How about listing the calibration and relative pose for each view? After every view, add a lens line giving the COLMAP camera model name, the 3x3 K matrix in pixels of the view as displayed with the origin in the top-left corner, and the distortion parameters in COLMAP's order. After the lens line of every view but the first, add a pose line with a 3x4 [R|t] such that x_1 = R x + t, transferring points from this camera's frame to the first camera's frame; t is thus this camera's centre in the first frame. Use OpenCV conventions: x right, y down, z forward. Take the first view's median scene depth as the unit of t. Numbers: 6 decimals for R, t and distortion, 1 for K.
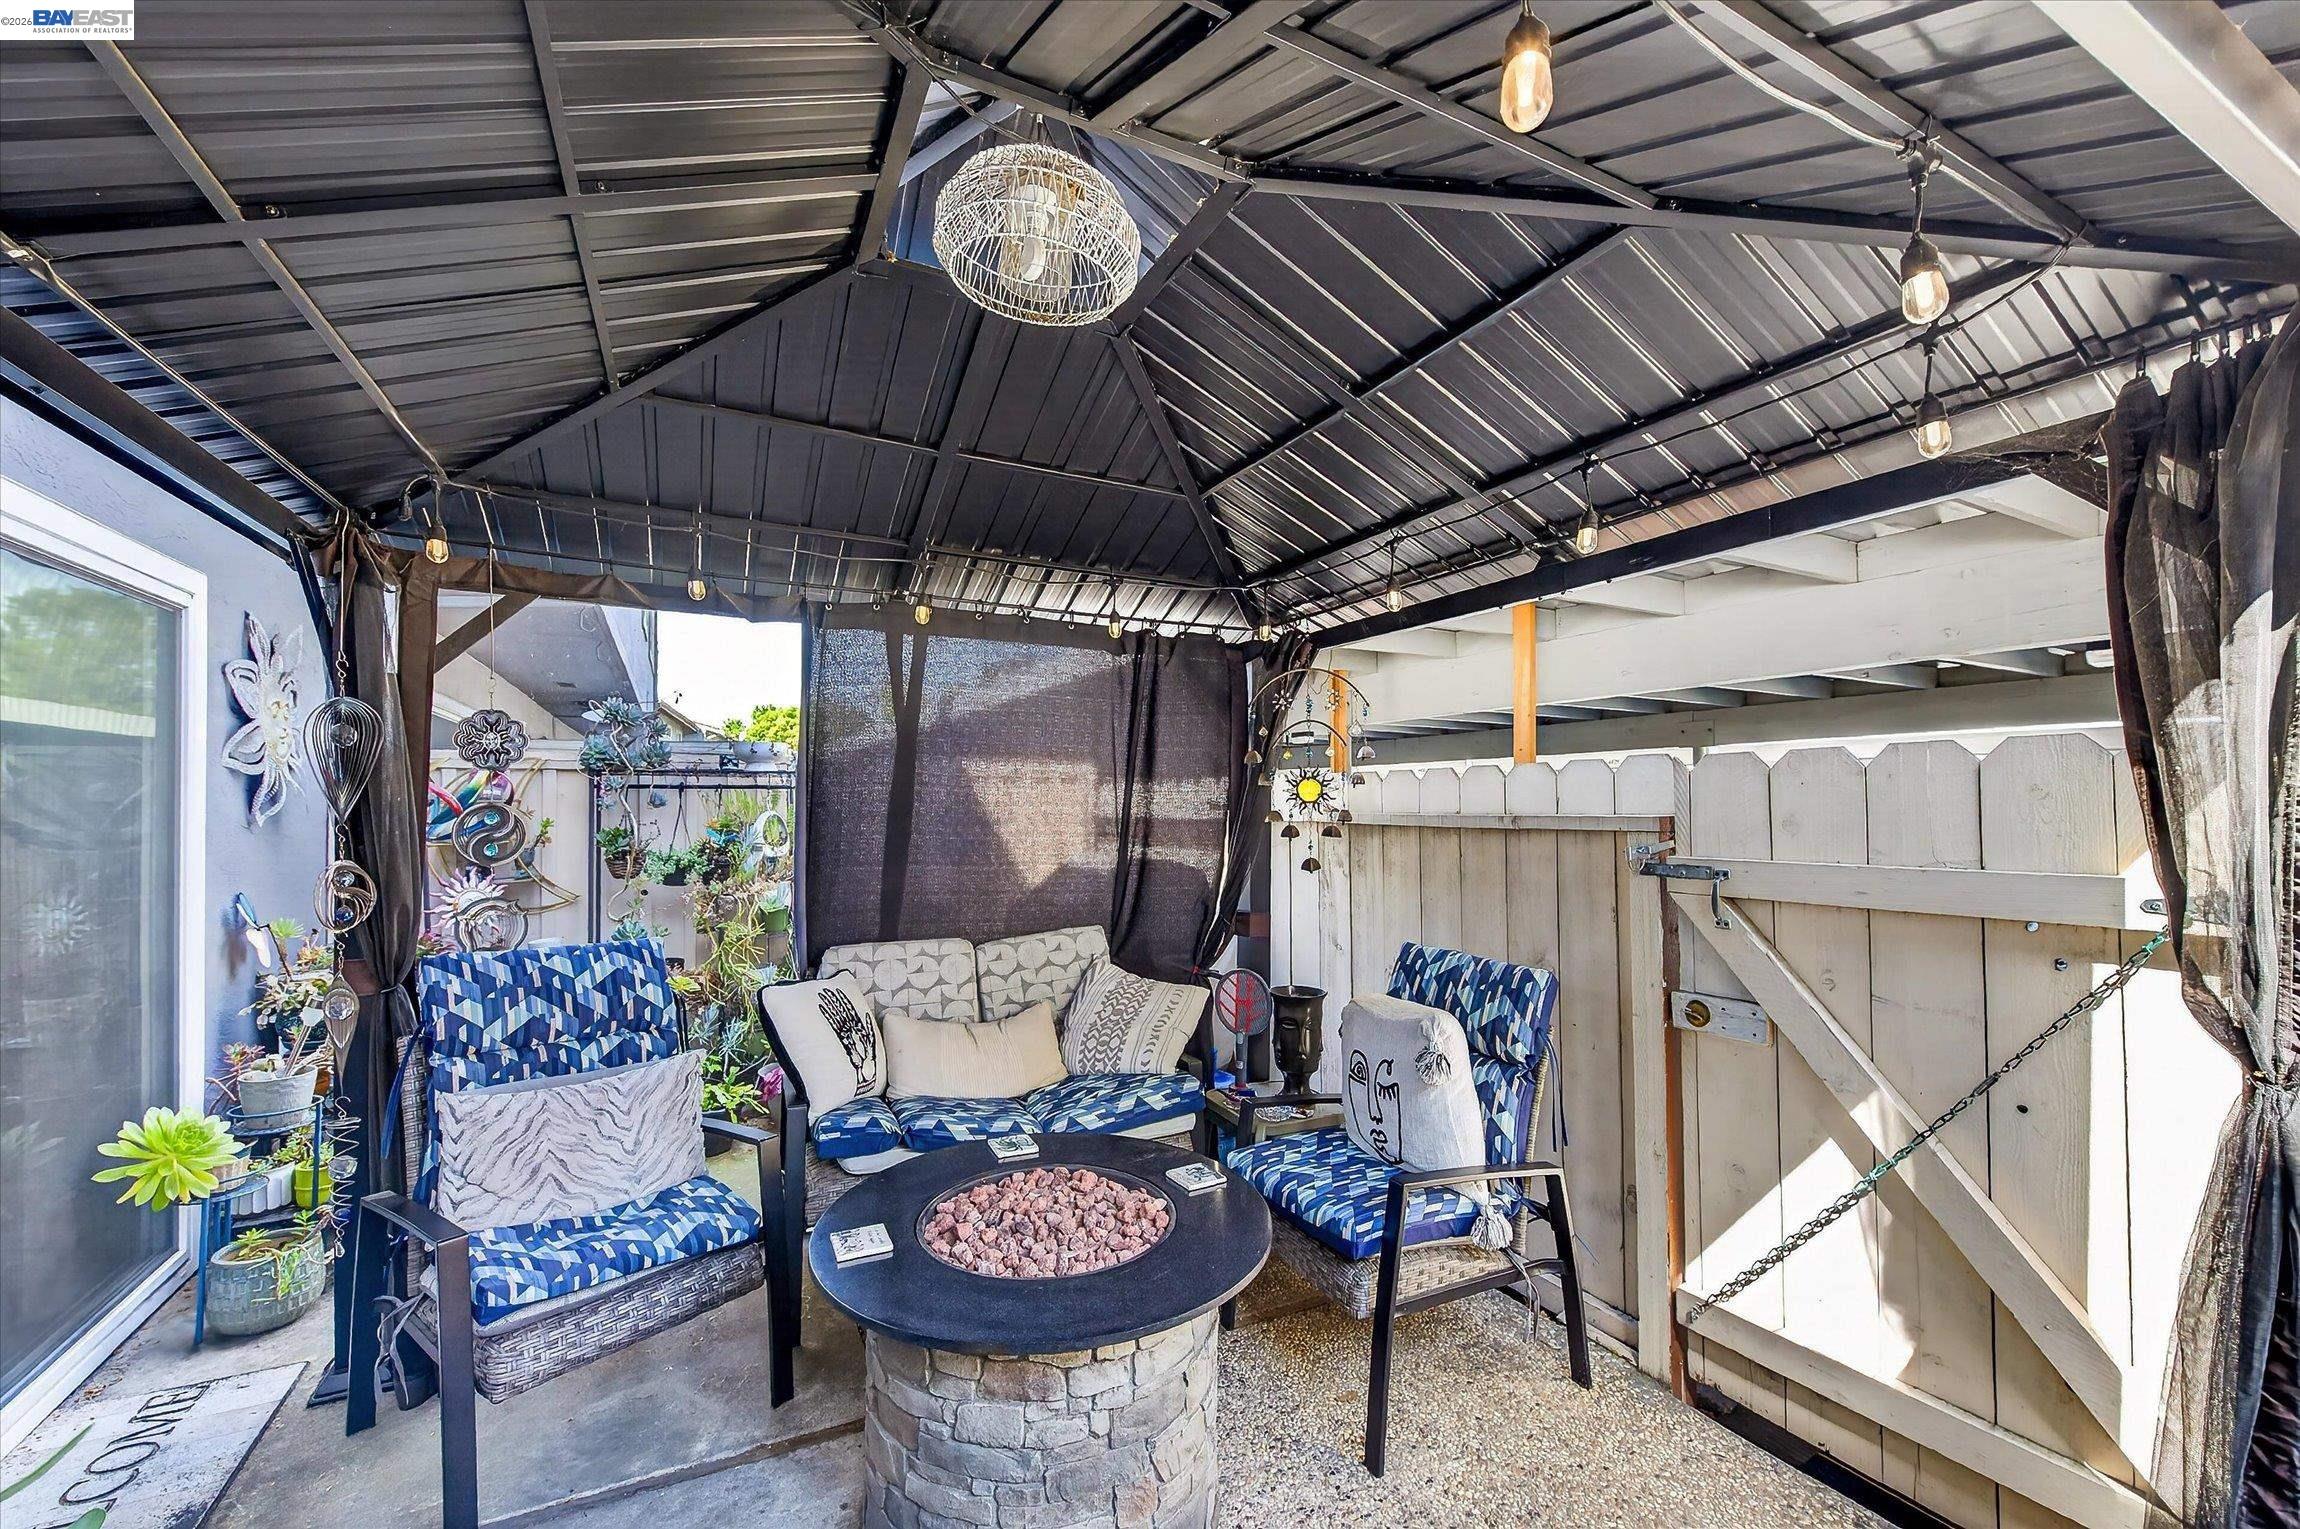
lens RADIAL K [[909.8, 0, 1150.1], [0, 909.8, 785.7], [0, 0, 1]] dist [-0.010698, -0.001108]
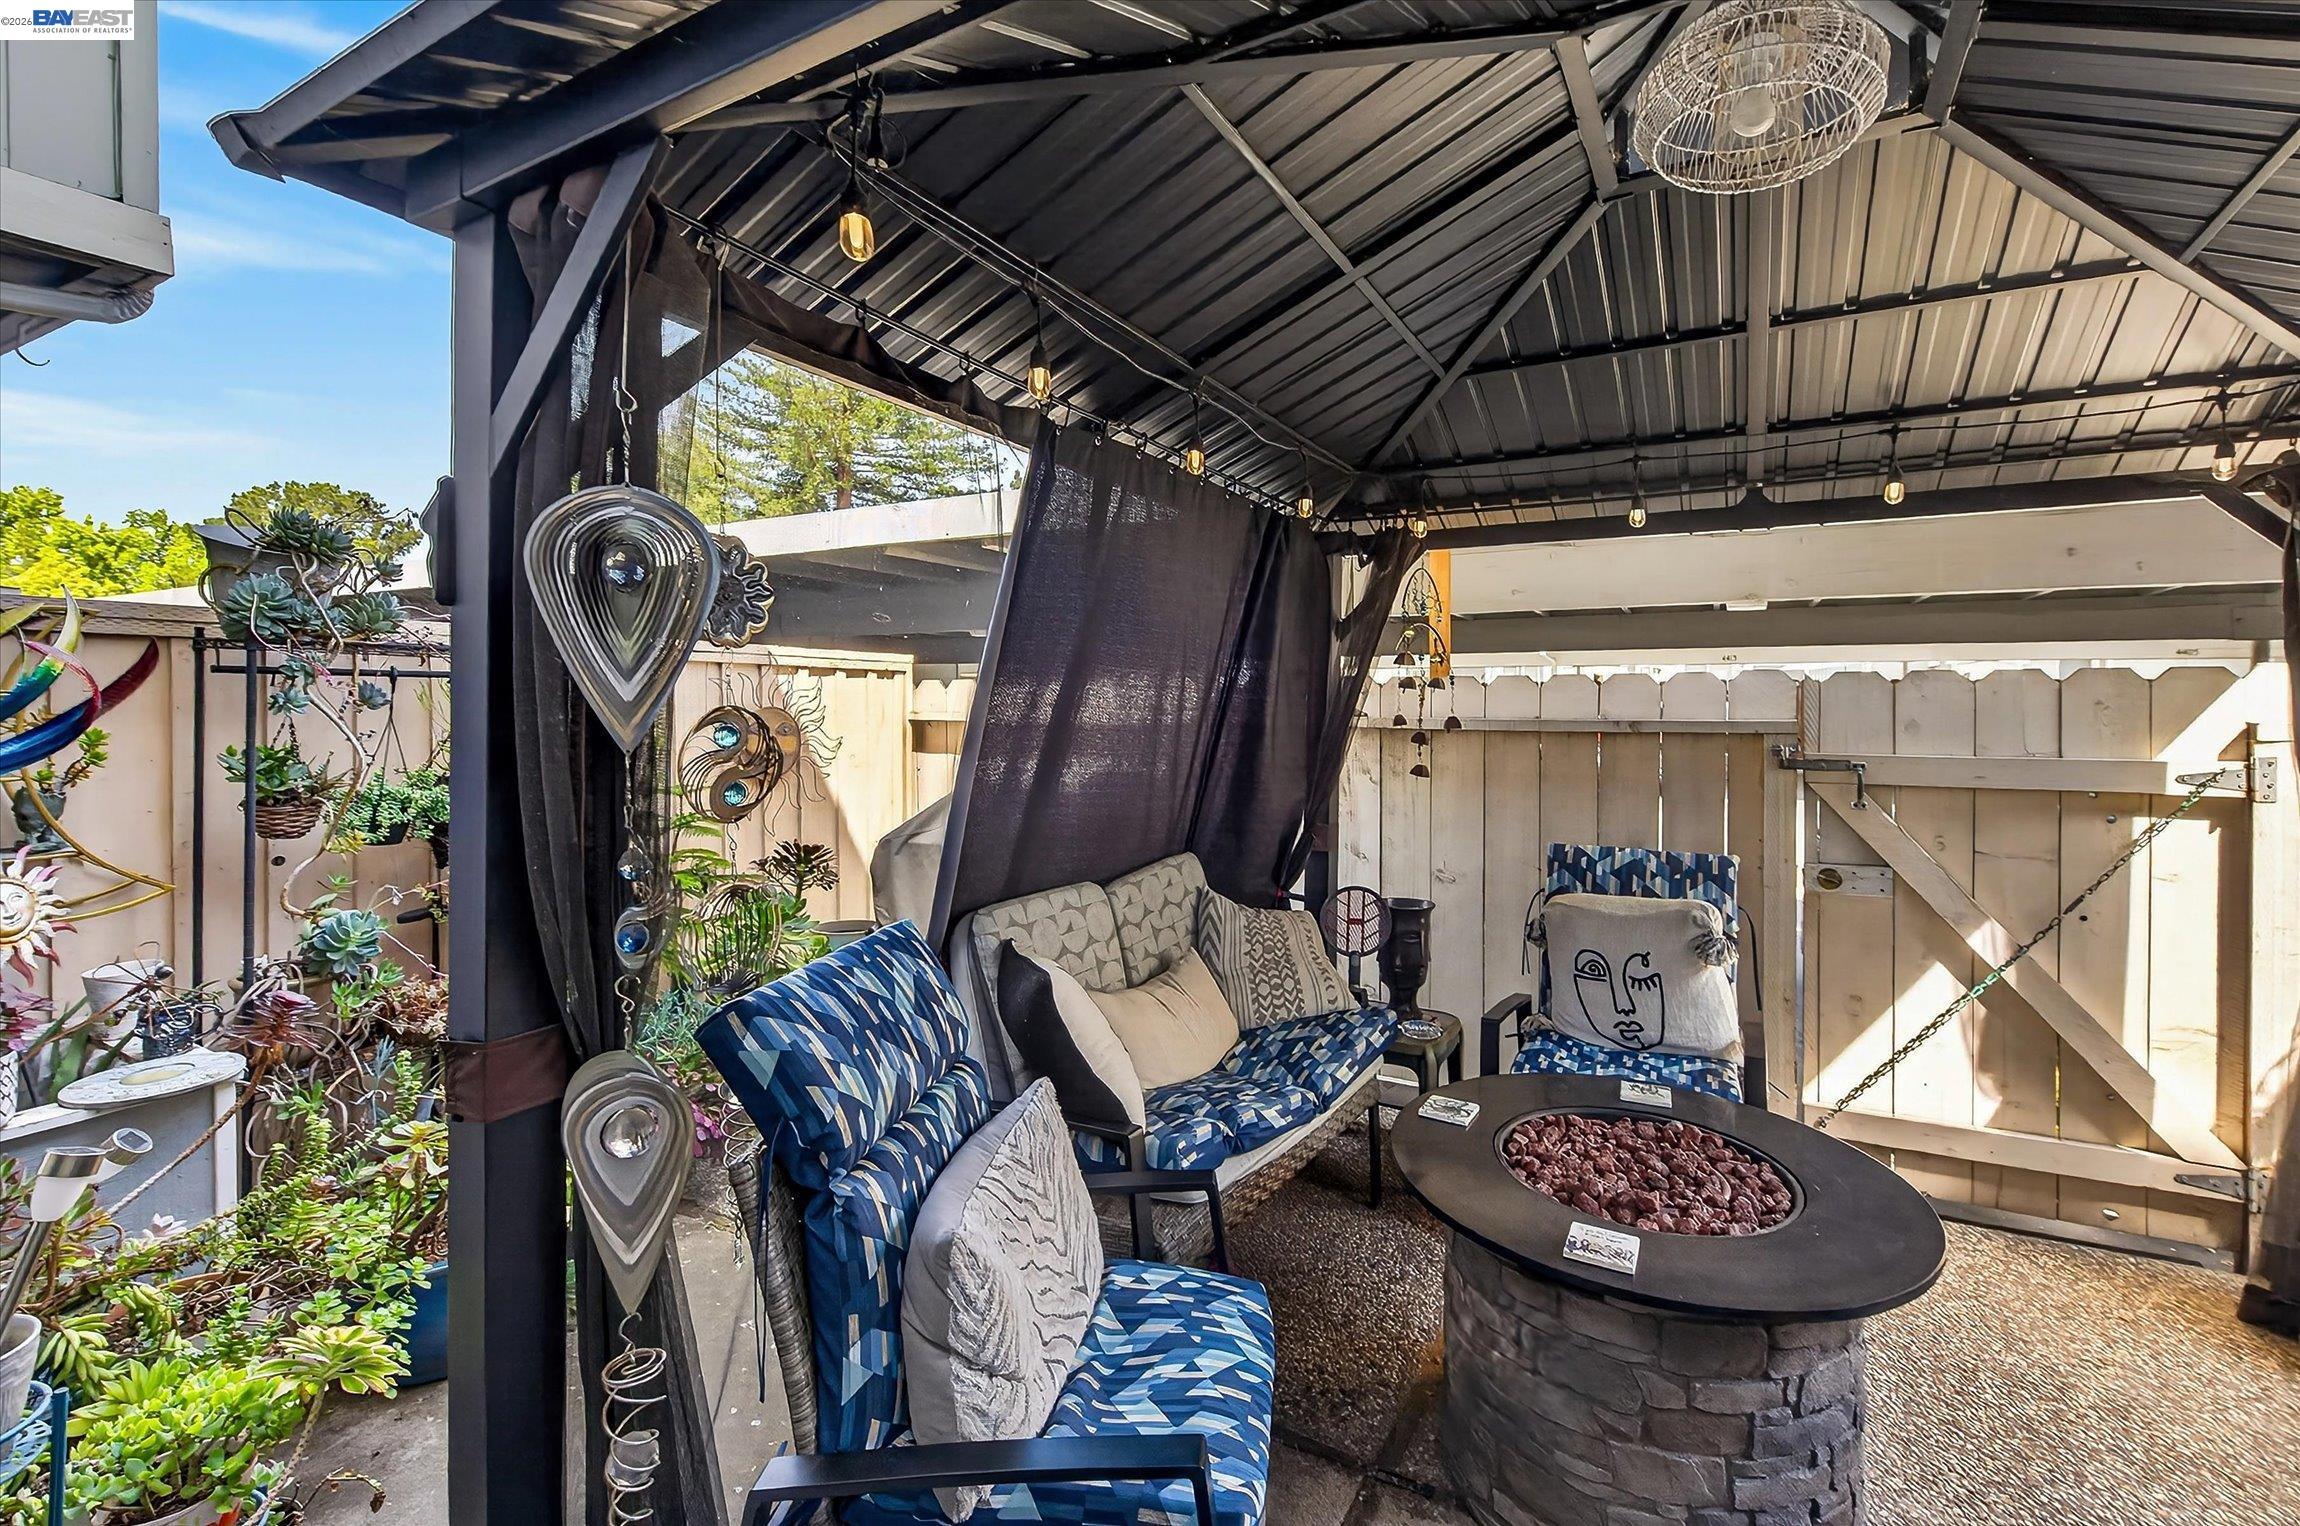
lens RADIAL K [[999.8, 0, 1189.0], [0, 999.8, 701.3], [0, 0, 1]] dist [-0.009083, -0.000648]
pose [[0.826082, 0.006523, 0.563512, -0.851628], [-0.017723, 0.999739, 0.014408, 0.001765], [-0.563271, -0.021889, 0.825982, 0.353986]]
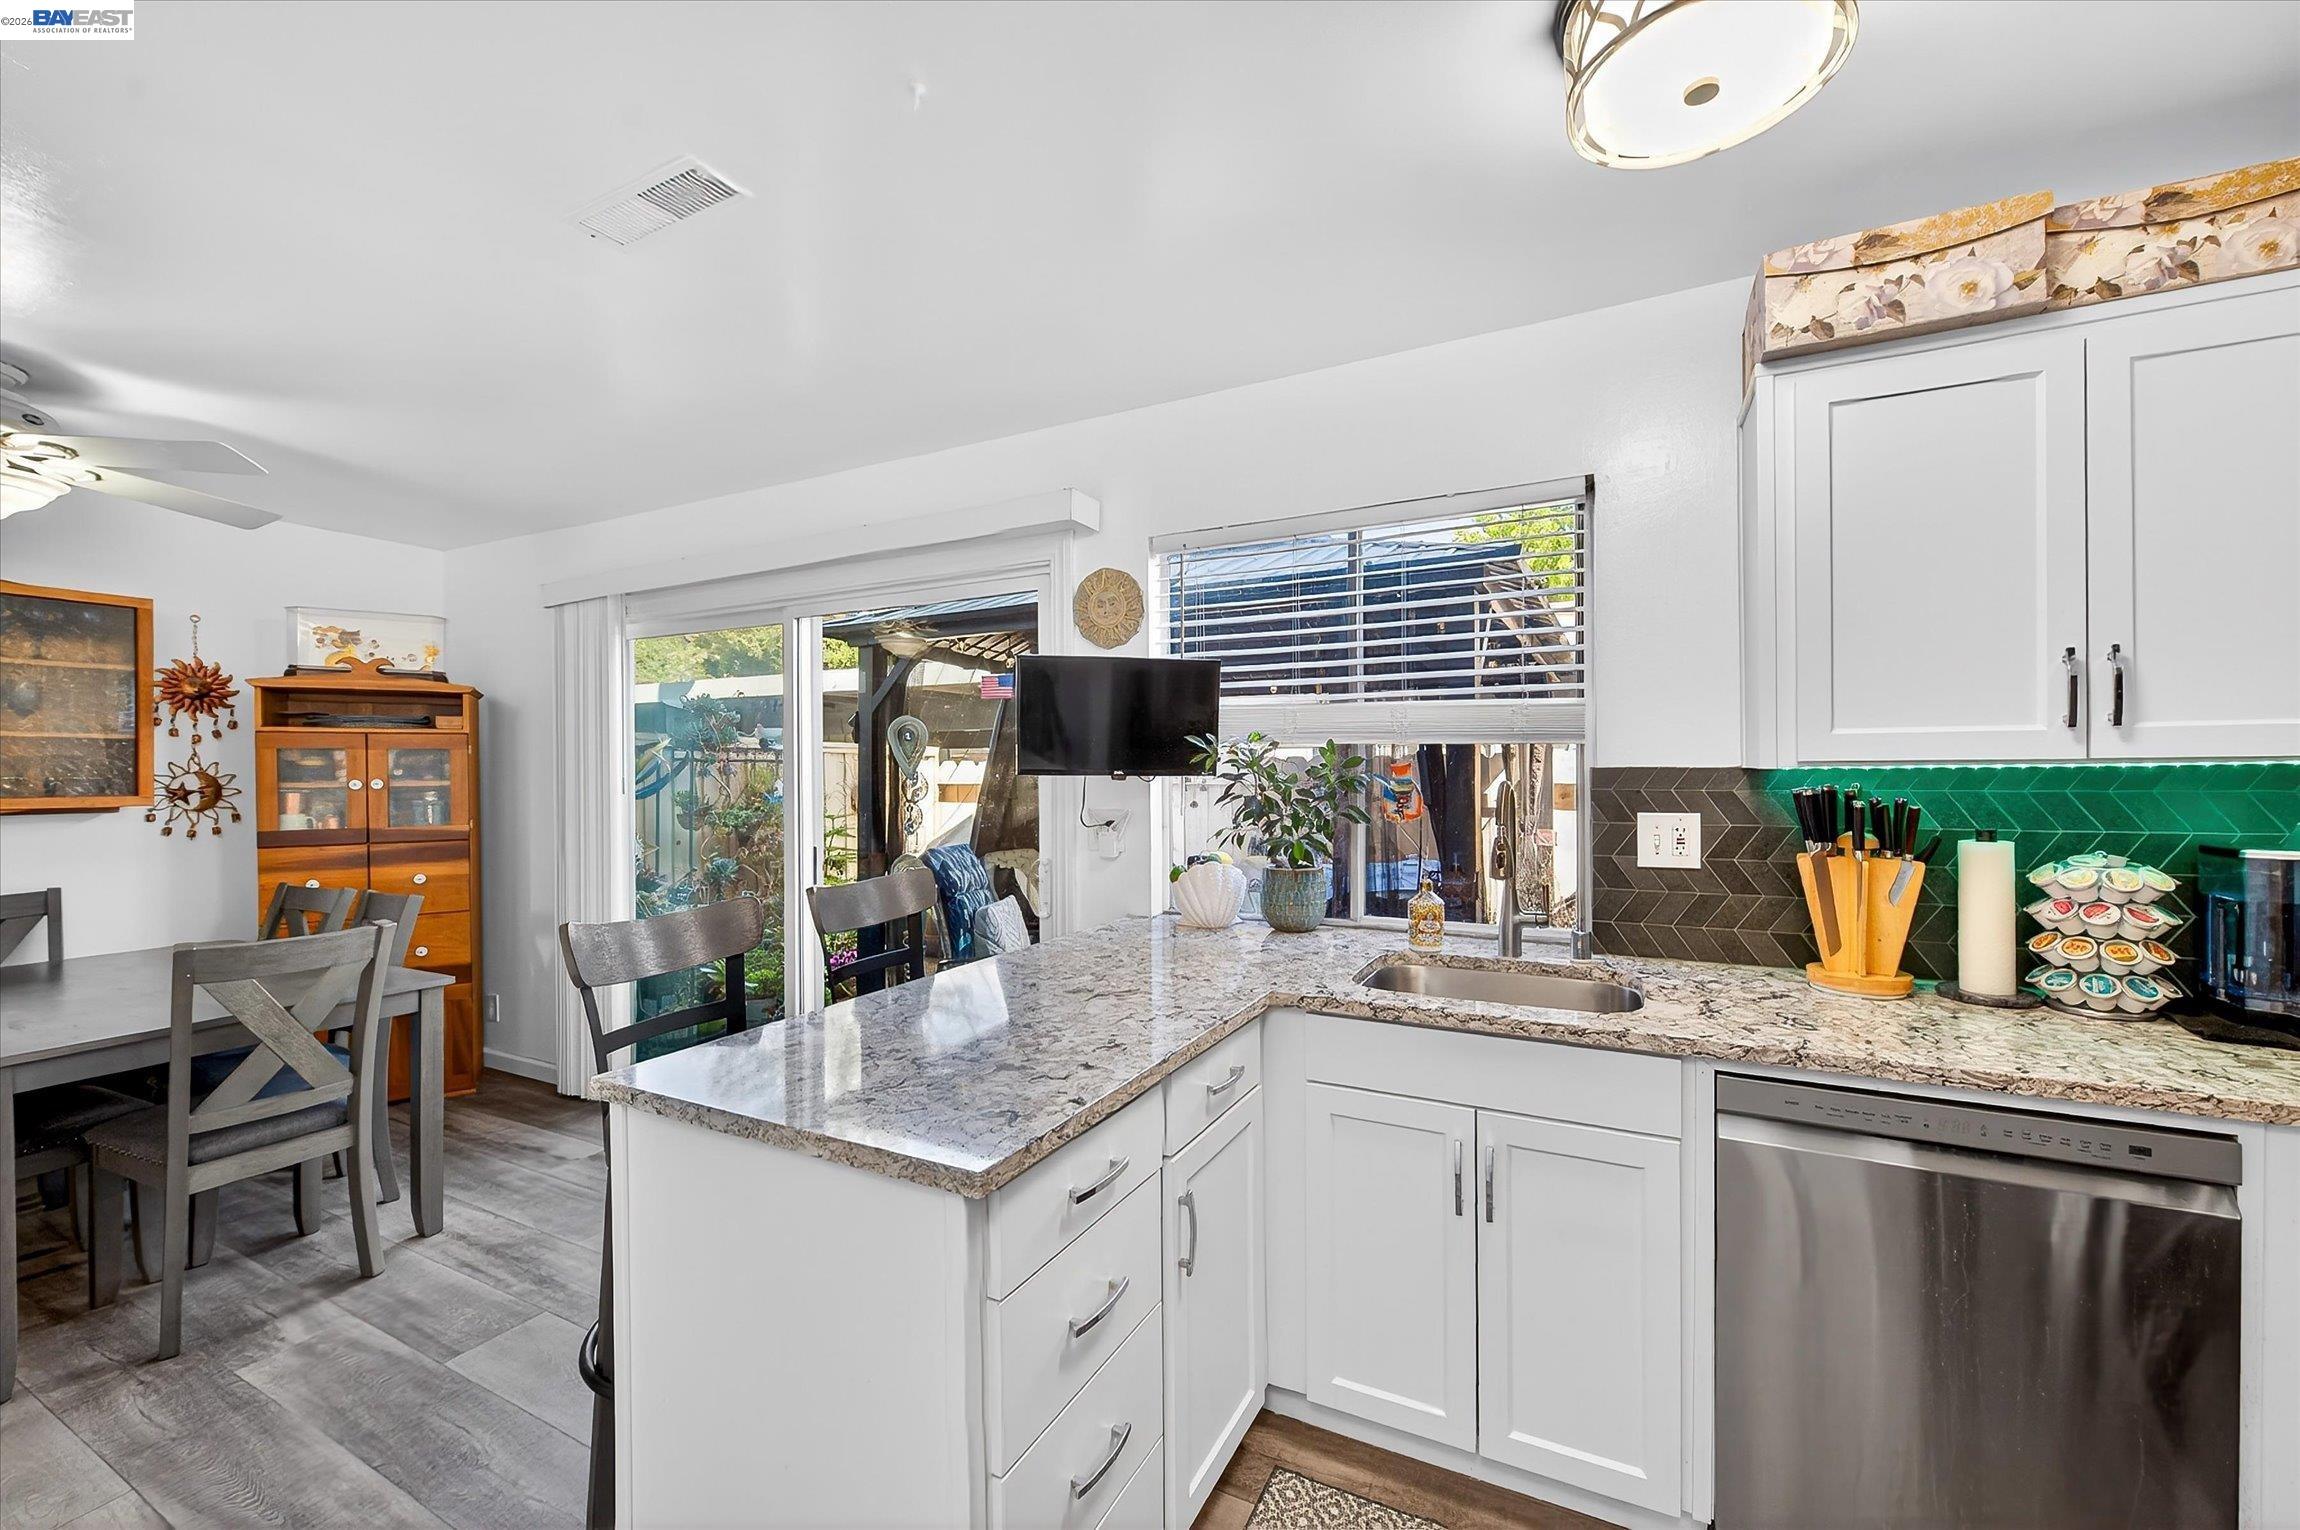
lens RADIAL K [[909.8, 0, 1178.8], [0, 909.8, 774.3], [0, 0, 1]] dist [-0.010698, -0.001108]
pose [[0.806786, 0.002121, 0.590840, -1.403205], [-0.010160, 0.999896, 0.010283, 0.001355], [-0.590757, -0.014299, 0.806723, -0.796018]]
